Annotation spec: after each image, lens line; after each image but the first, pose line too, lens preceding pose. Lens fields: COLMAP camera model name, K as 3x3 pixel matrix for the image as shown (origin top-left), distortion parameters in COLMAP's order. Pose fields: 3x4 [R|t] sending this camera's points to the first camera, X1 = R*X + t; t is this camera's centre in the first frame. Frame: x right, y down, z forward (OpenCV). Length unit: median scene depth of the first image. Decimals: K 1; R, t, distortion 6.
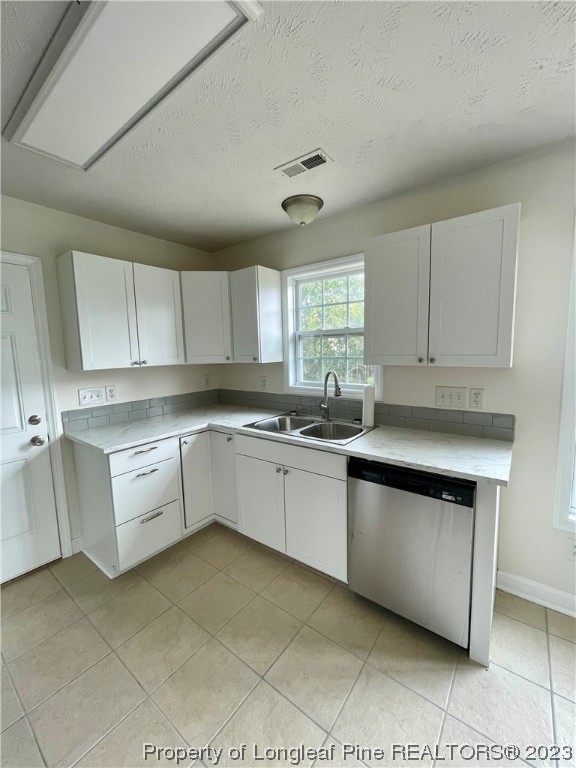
lens RADIAL K [[309.3, 0, 289.3], [0, 309.3, 382.0], [0, 0, 1]] dist [-0.001100, -0.000071]
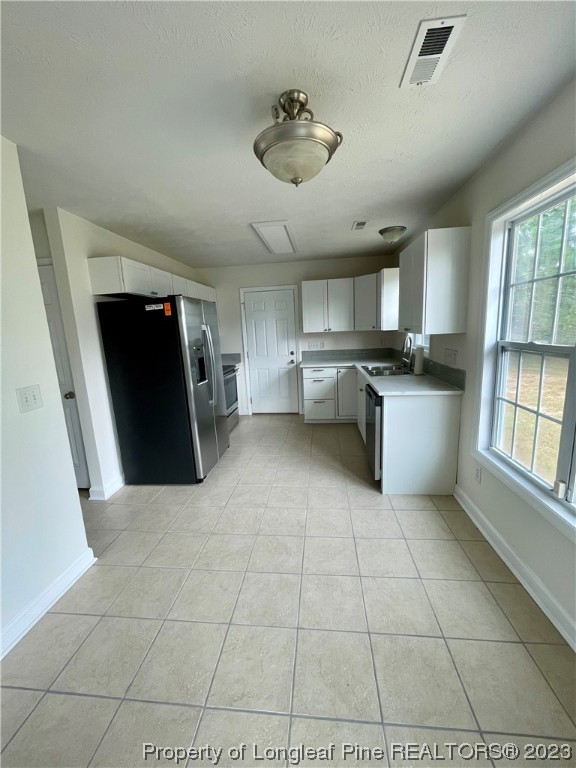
lens RADIAL K [[309.3, 0, 289.3], [0, 309.3, 382.0], [0, 0, 1]] dist [-0.001100, -0.000071]
pose [[0.523715, 0.148006, -0.838938, 1.201159], [-0.058743, 0.988722, 0.137761, 0.012168], [0.849866, -0.022865, 0.526503, -0.306036]]
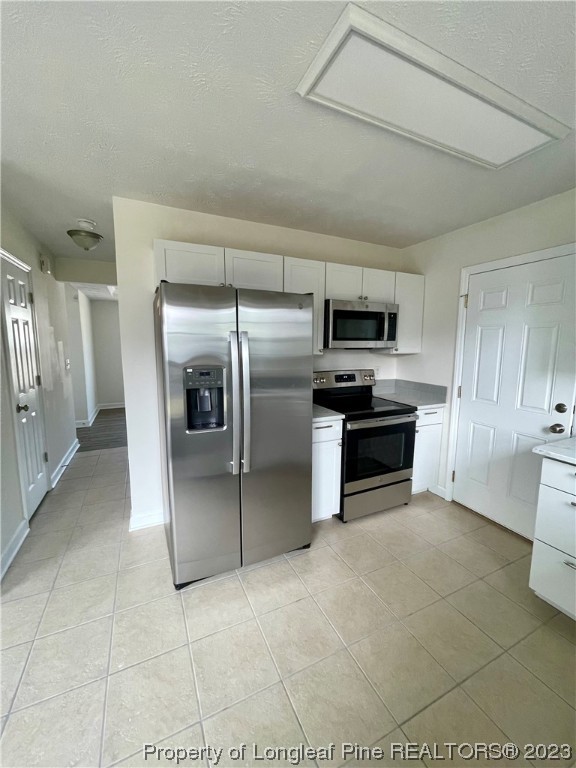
lens RADIAL K [[309.3, 0, 289.3], [0, 309.3, 382.0], [0, 0, 1]] dist [-0.001100, -0.000071]
pose [[-0.451590, 0.131214, -0.882525, 0.438057], [-0.096948, 0.976054, 0.194729, -0.068347], [0.886943, 0.173496, -0.428055, 0.600149]]
